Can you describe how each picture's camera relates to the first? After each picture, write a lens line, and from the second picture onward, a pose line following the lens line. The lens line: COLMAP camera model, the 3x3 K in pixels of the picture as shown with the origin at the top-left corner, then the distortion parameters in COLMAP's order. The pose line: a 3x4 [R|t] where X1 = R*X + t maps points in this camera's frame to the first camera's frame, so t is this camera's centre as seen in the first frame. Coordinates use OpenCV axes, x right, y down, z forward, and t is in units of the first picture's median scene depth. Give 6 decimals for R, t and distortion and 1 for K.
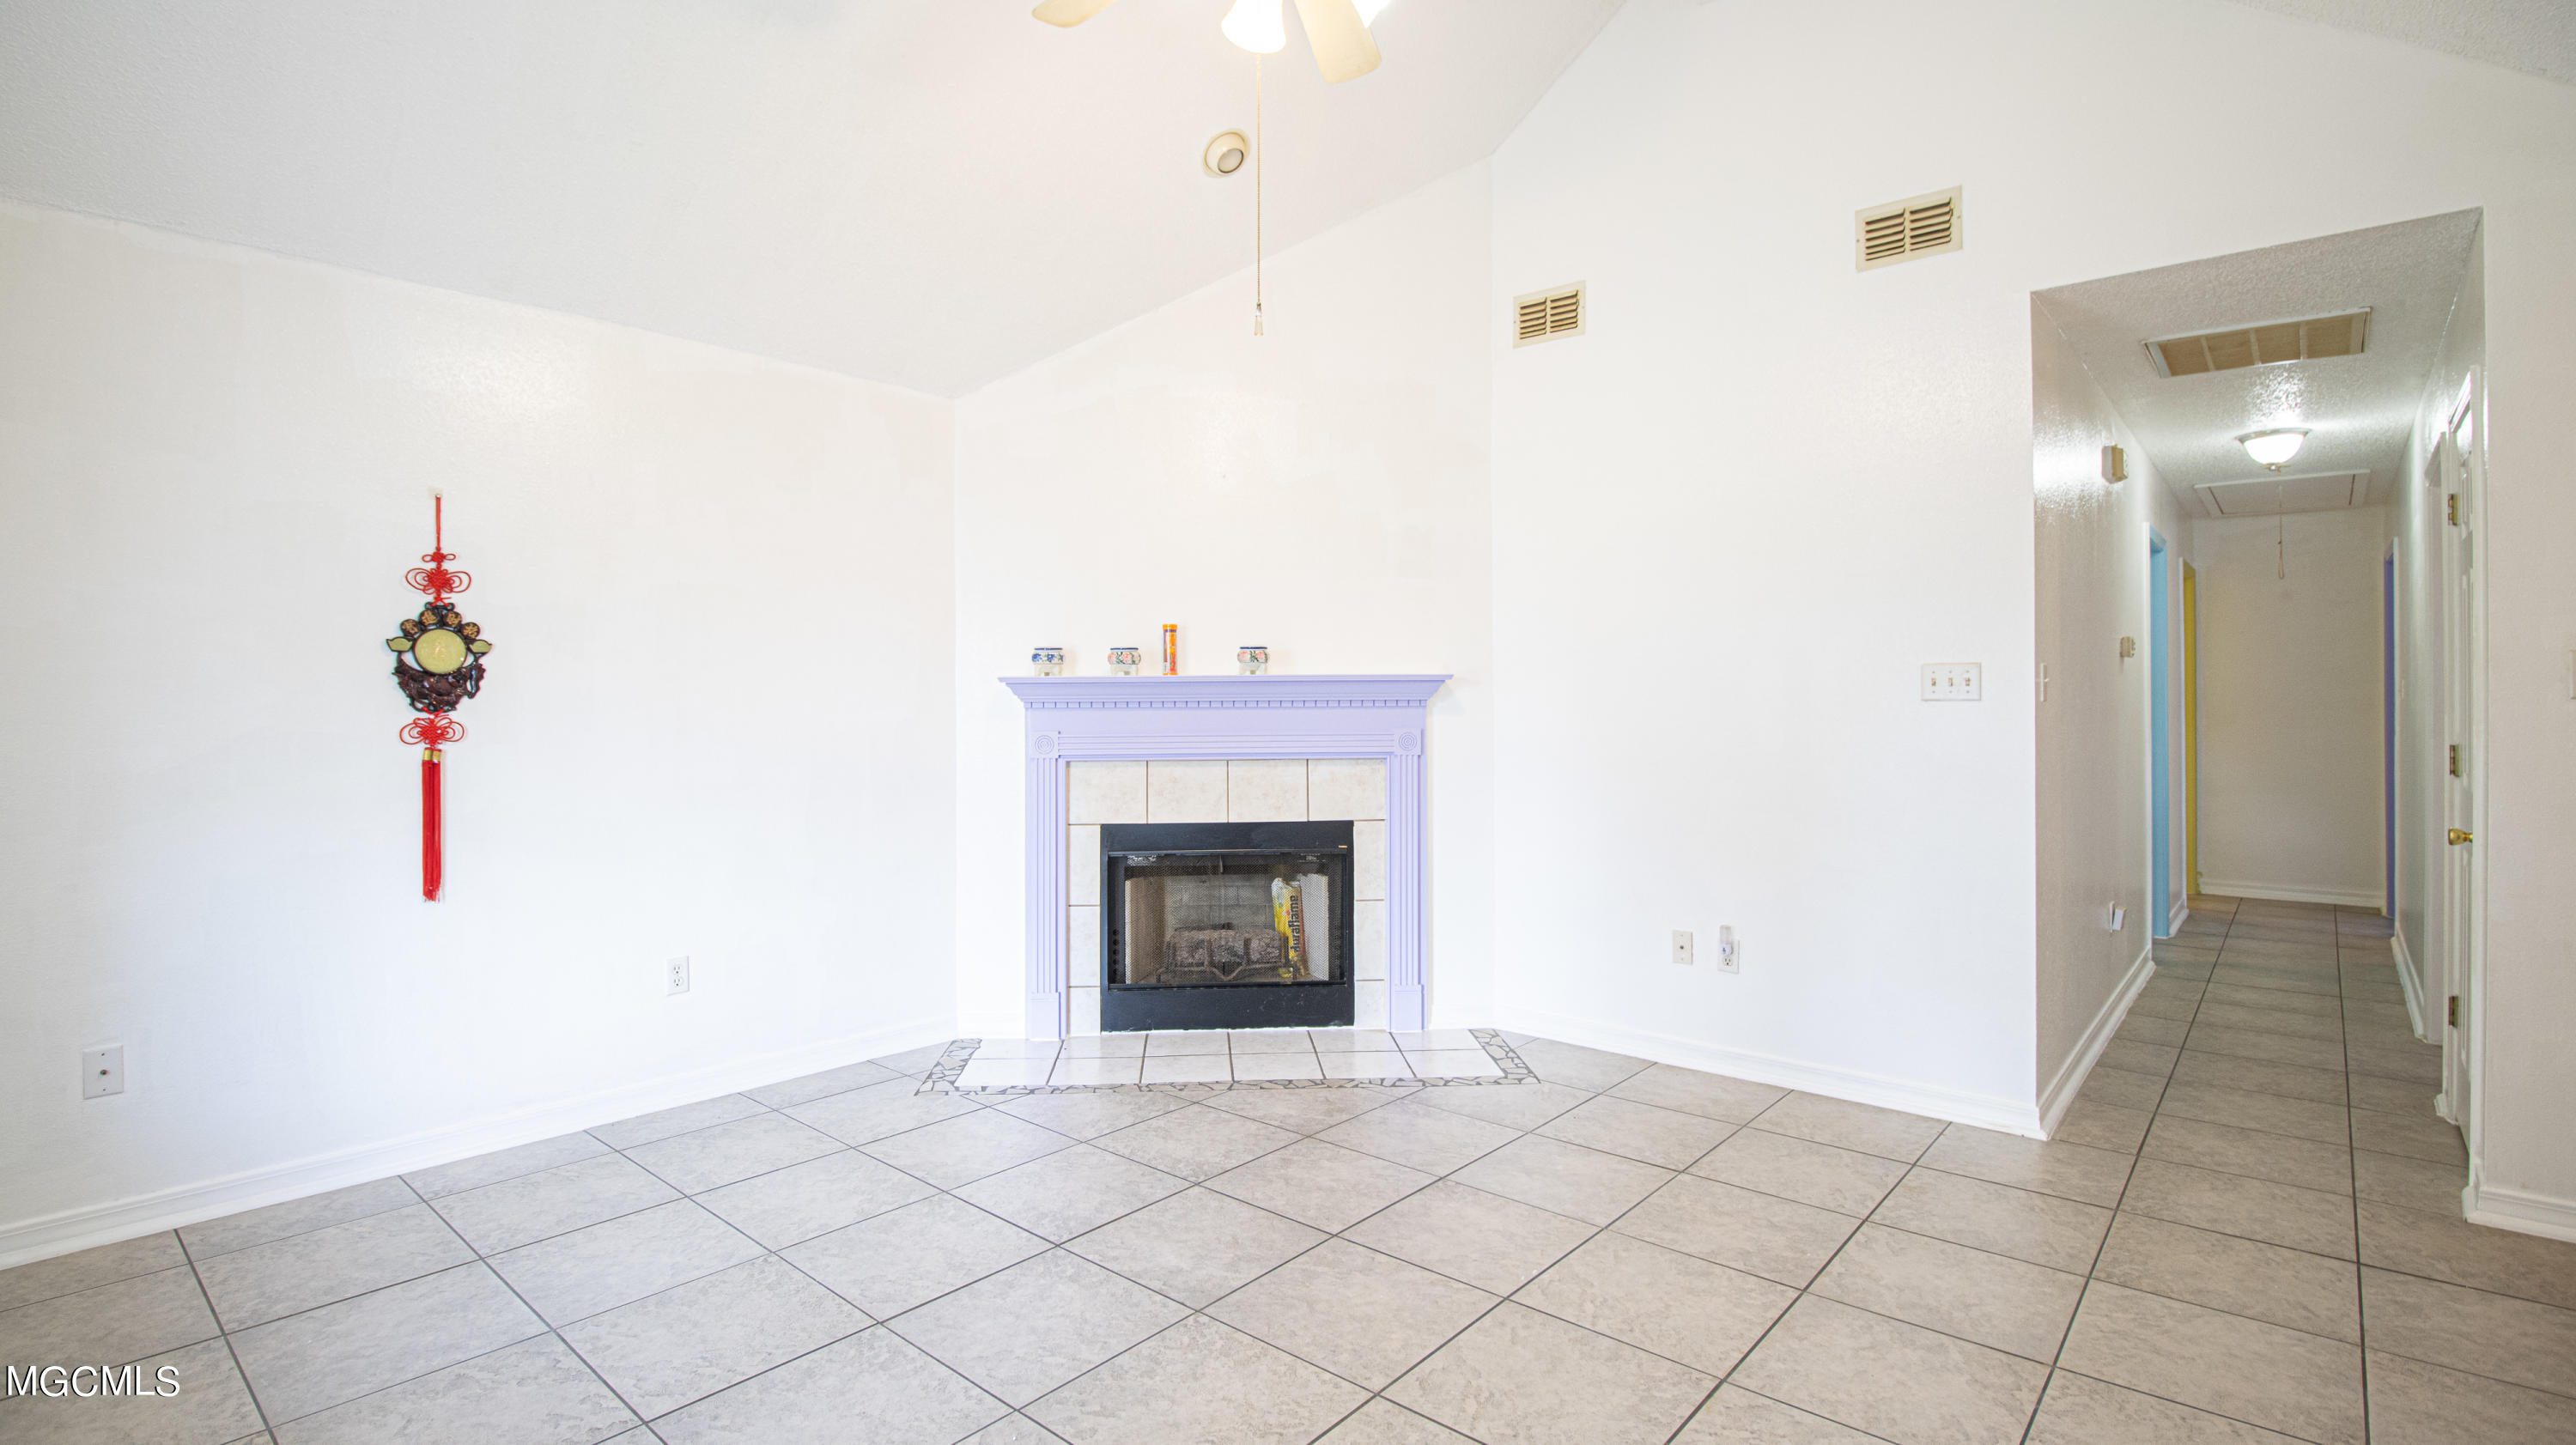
lens RADIAL K [[1196.8, 0, 1274.7], [0, 1196.8, 705.3], [0, 0, 1]] dist [-0.000075, -0.014863]
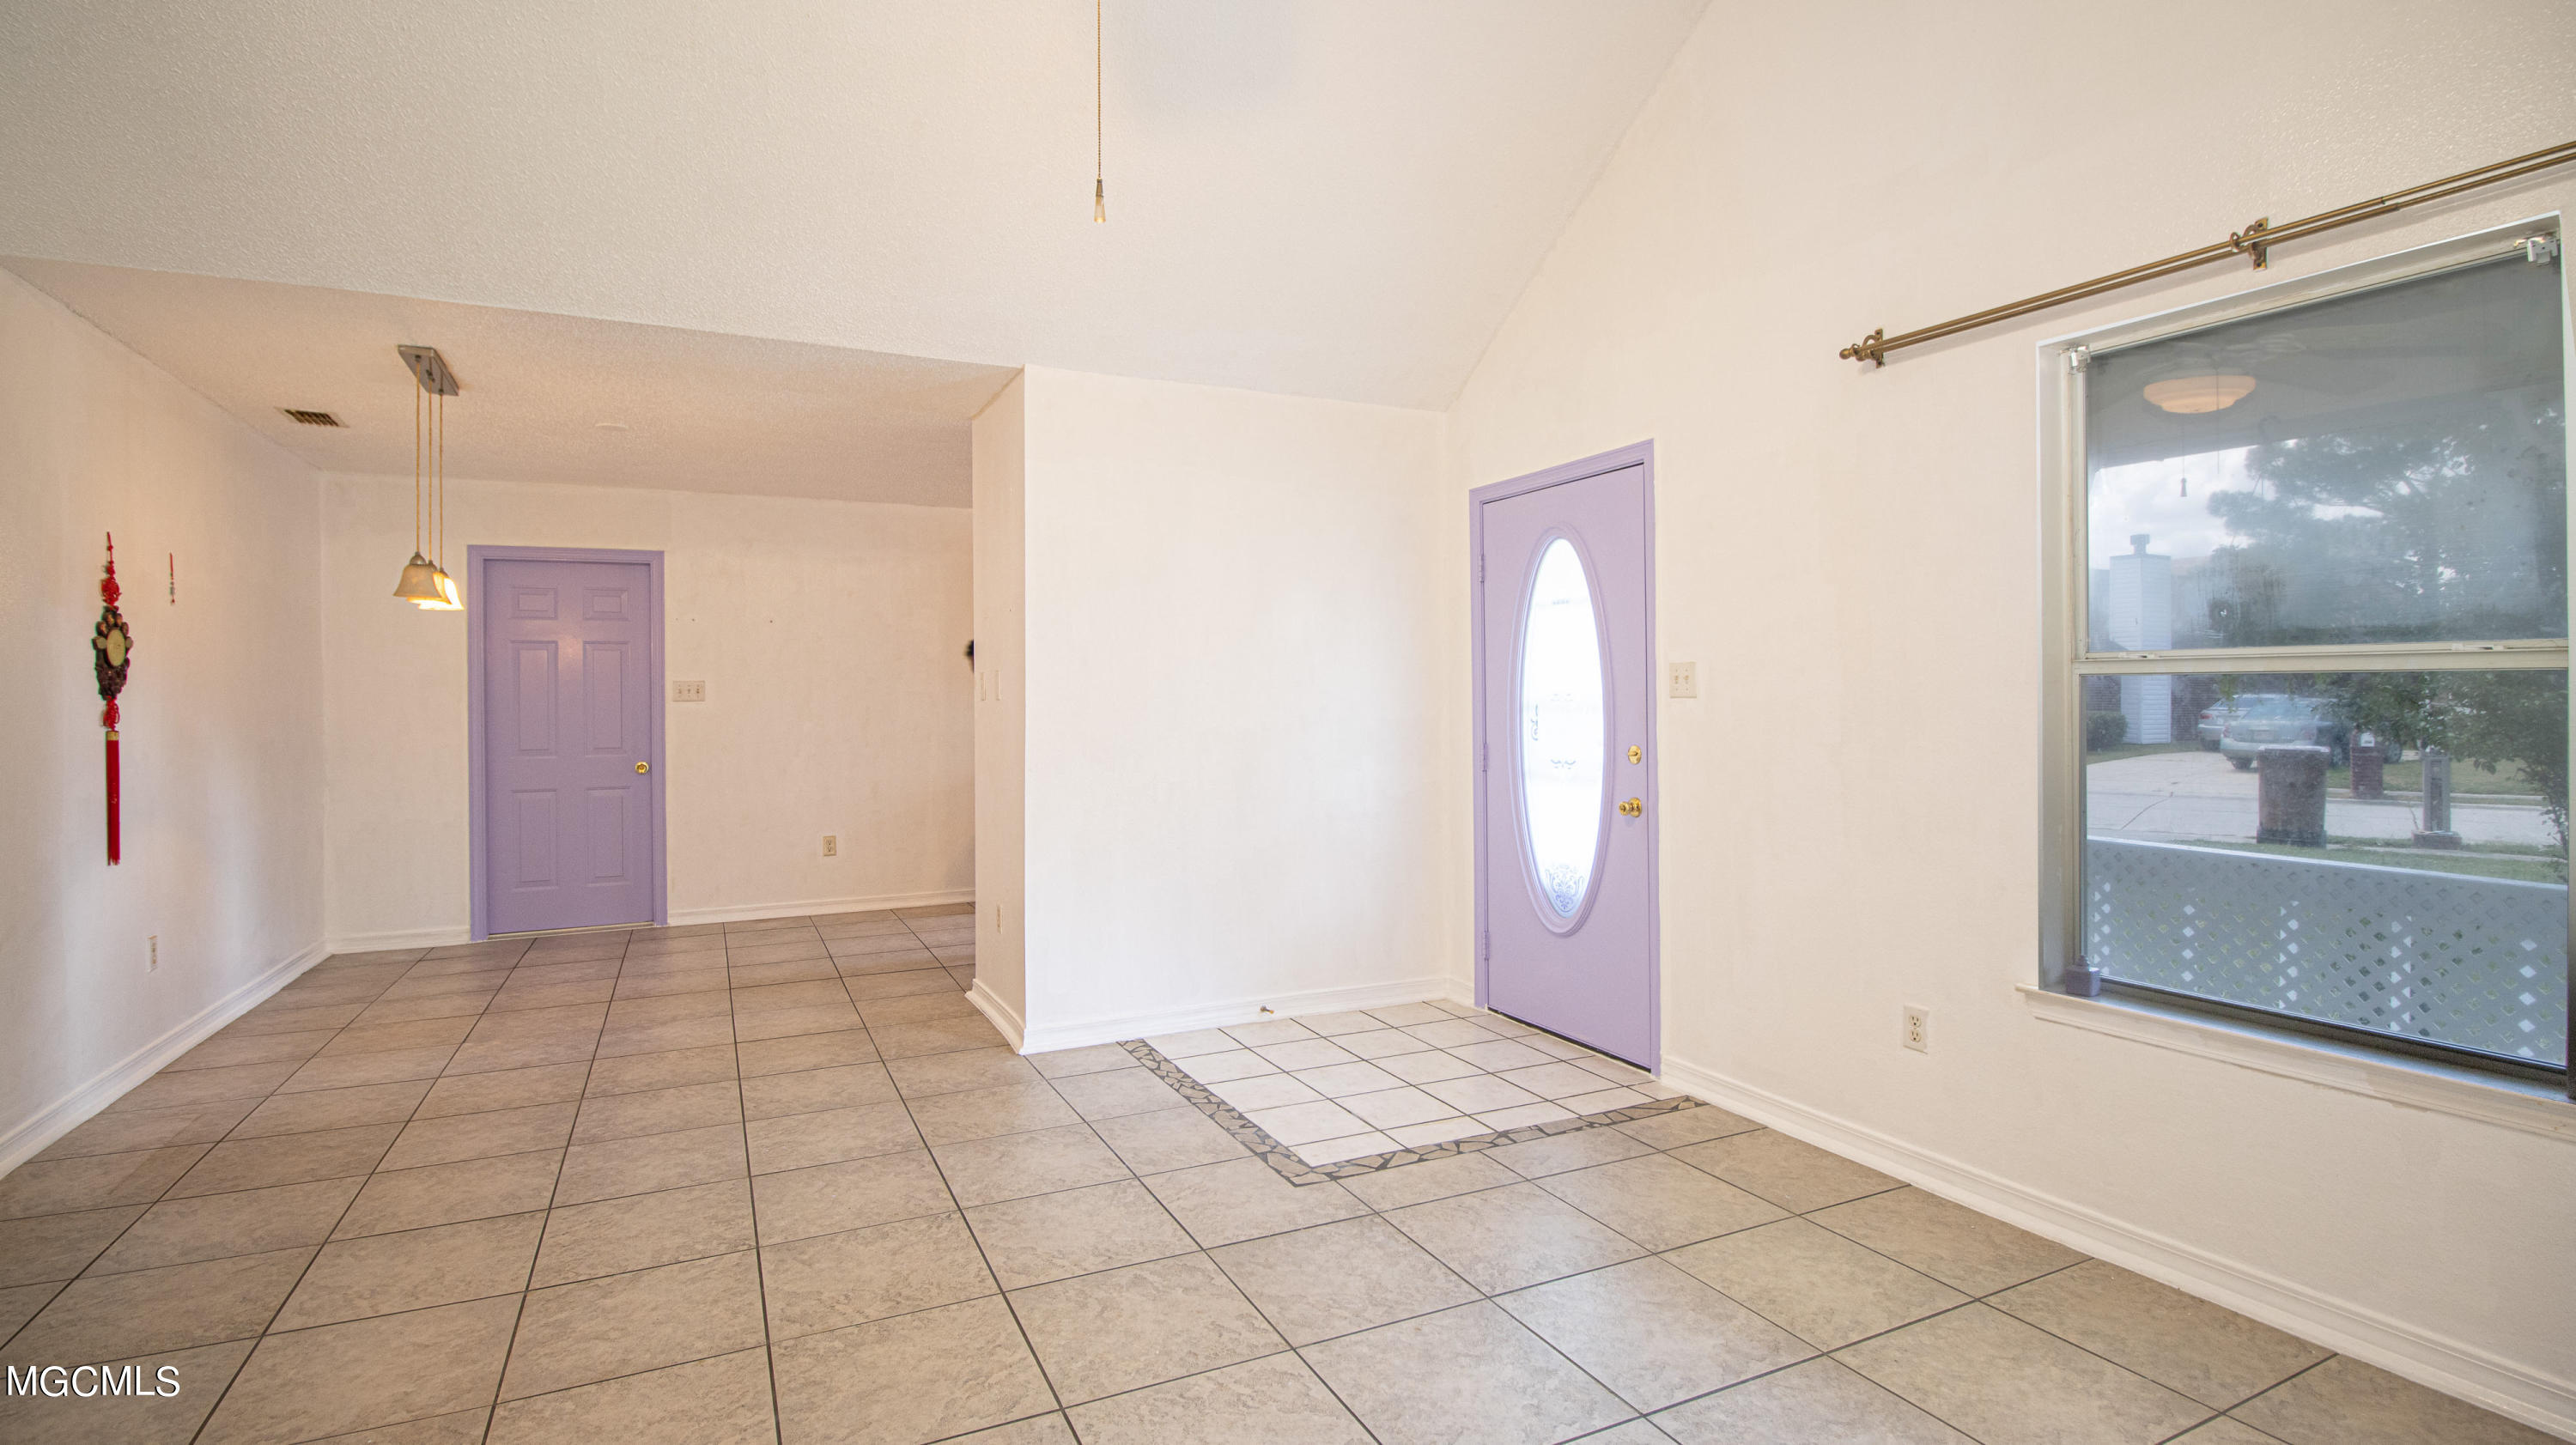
lens RADIAL K [[1196.8, 0, 1274.7], [0, 1196.8, 705.3], [0, 0, 1]] dist [-0.000075, -0.014863]
pose [[-0.920672, 0.000925, 0.390335, -0.221077], [0.006240, 0.999904, 0.012348, -0.005018], [-0.390286, 0.013804, -0.920590, 0.883739]]
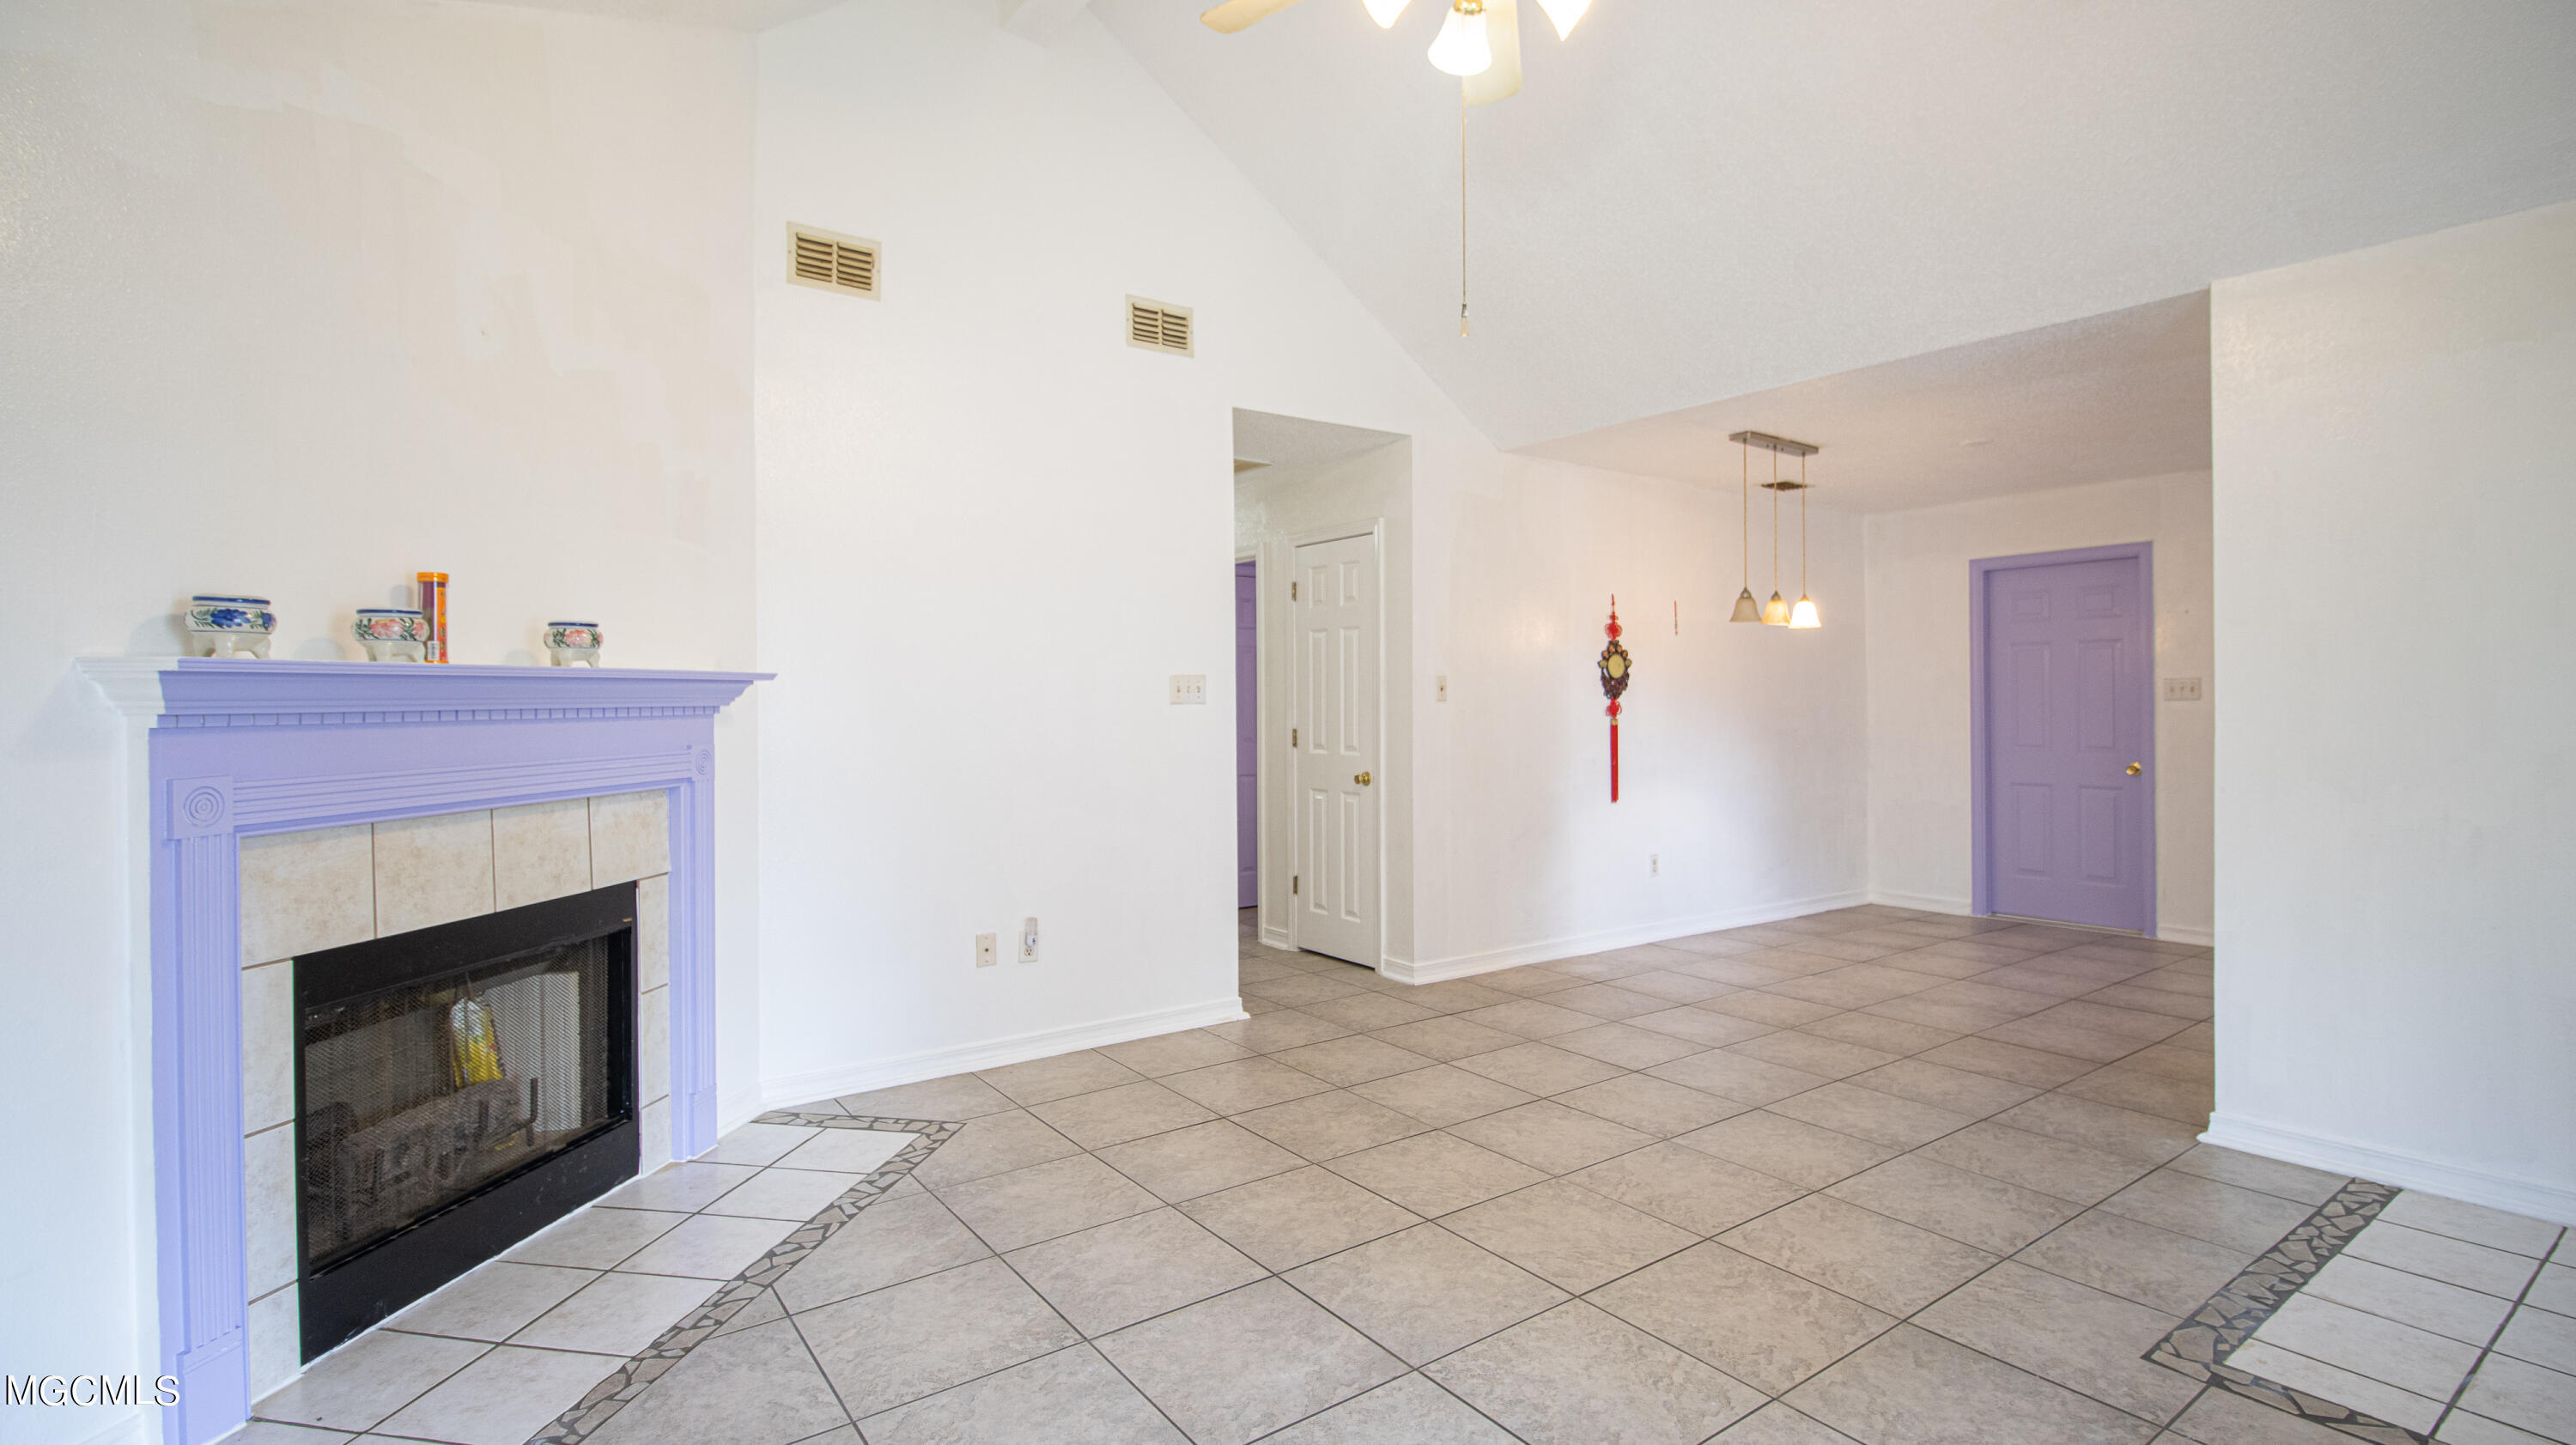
lens RADIAL K [[1196.8, 0, 1274.7], [0, 1196.8, 705.3], [0, 0, 1]] dist [-0.000075, -0.014863]
pose [[0.231204, -0.004662, 0.972894, -0.541264], [0.009640, 0.999950, 0.002501, -0.003787], [-0.972858, 0.008800, 0.231237, 0.490425]]
